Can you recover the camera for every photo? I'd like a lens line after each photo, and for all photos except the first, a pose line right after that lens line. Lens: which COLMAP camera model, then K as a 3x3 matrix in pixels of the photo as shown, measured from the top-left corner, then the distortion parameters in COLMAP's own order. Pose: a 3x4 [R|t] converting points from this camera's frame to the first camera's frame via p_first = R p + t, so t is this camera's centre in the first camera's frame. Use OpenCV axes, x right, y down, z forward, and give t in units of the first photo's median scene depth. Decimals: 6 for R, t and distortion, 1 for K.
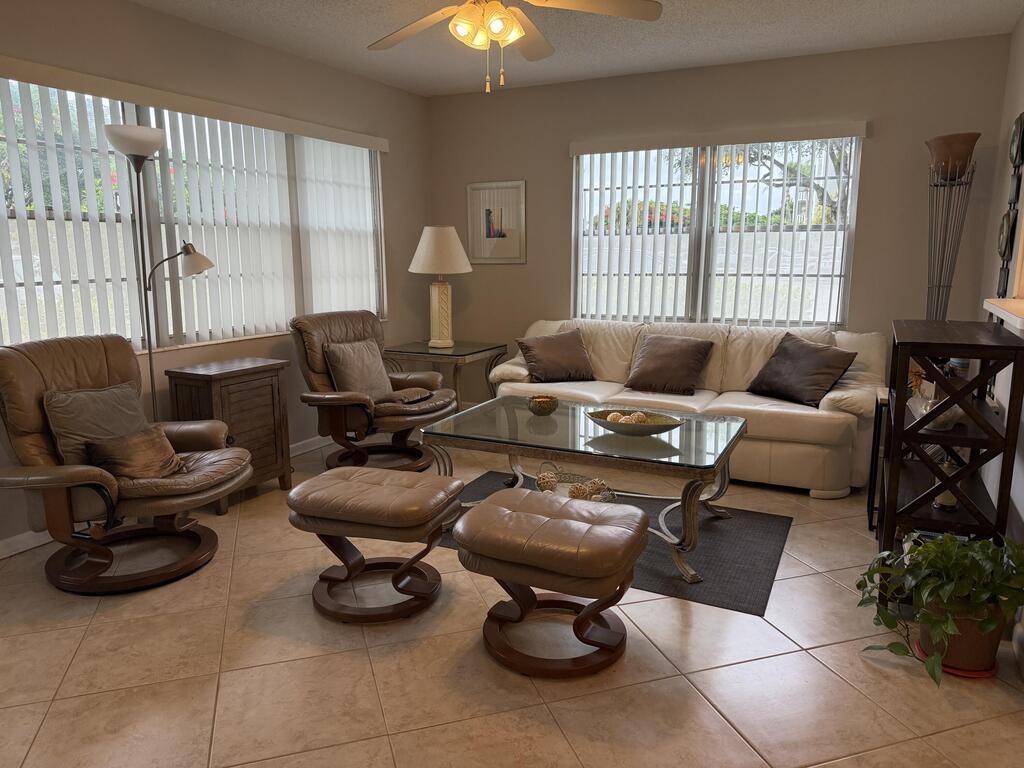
lens RADIAL K [[711.1, 0, 512.0], [0, 711.1, 384.0], [0, 0, 1]] dist [0.105580, -0.196056]
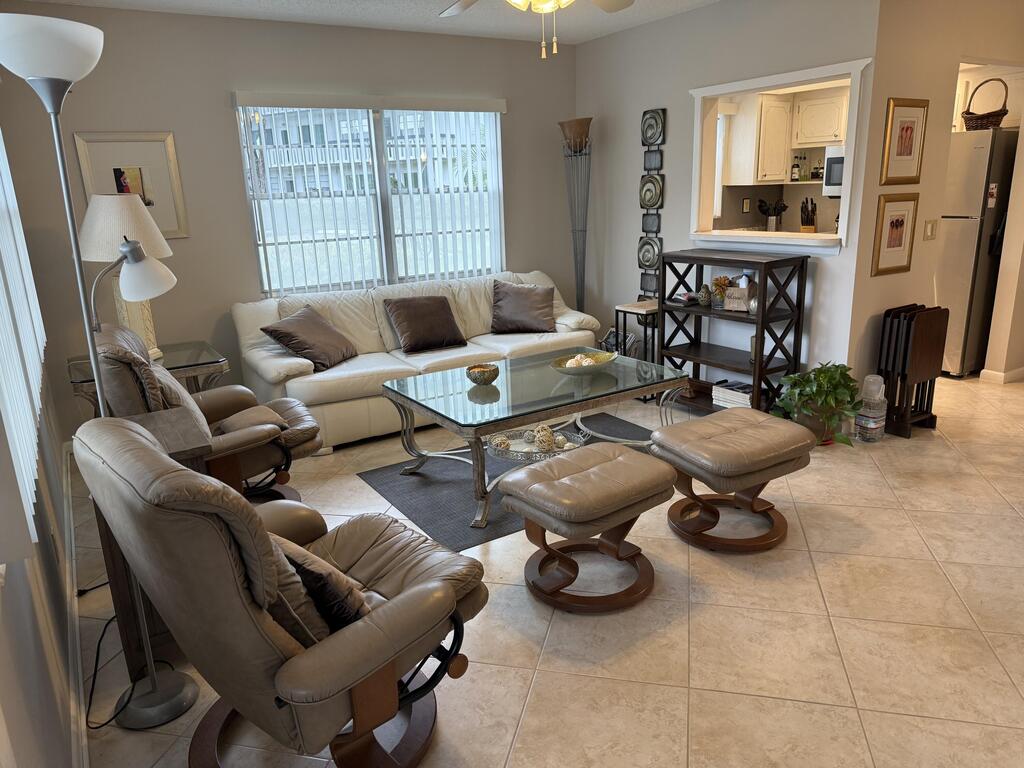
lens RADIAL K [[711.1, 0, 512.0], [0, 711.1, 384.0], [0, 0, 1]] dist [0.105580, -0.196056]
pose [[0.511864, -0.241845, 0.824322, -0.625135], [0.191939, 0.967494, 0.164666, -0.093402], [-0.837350, 0.073933, 0.541645, 0.344492]]
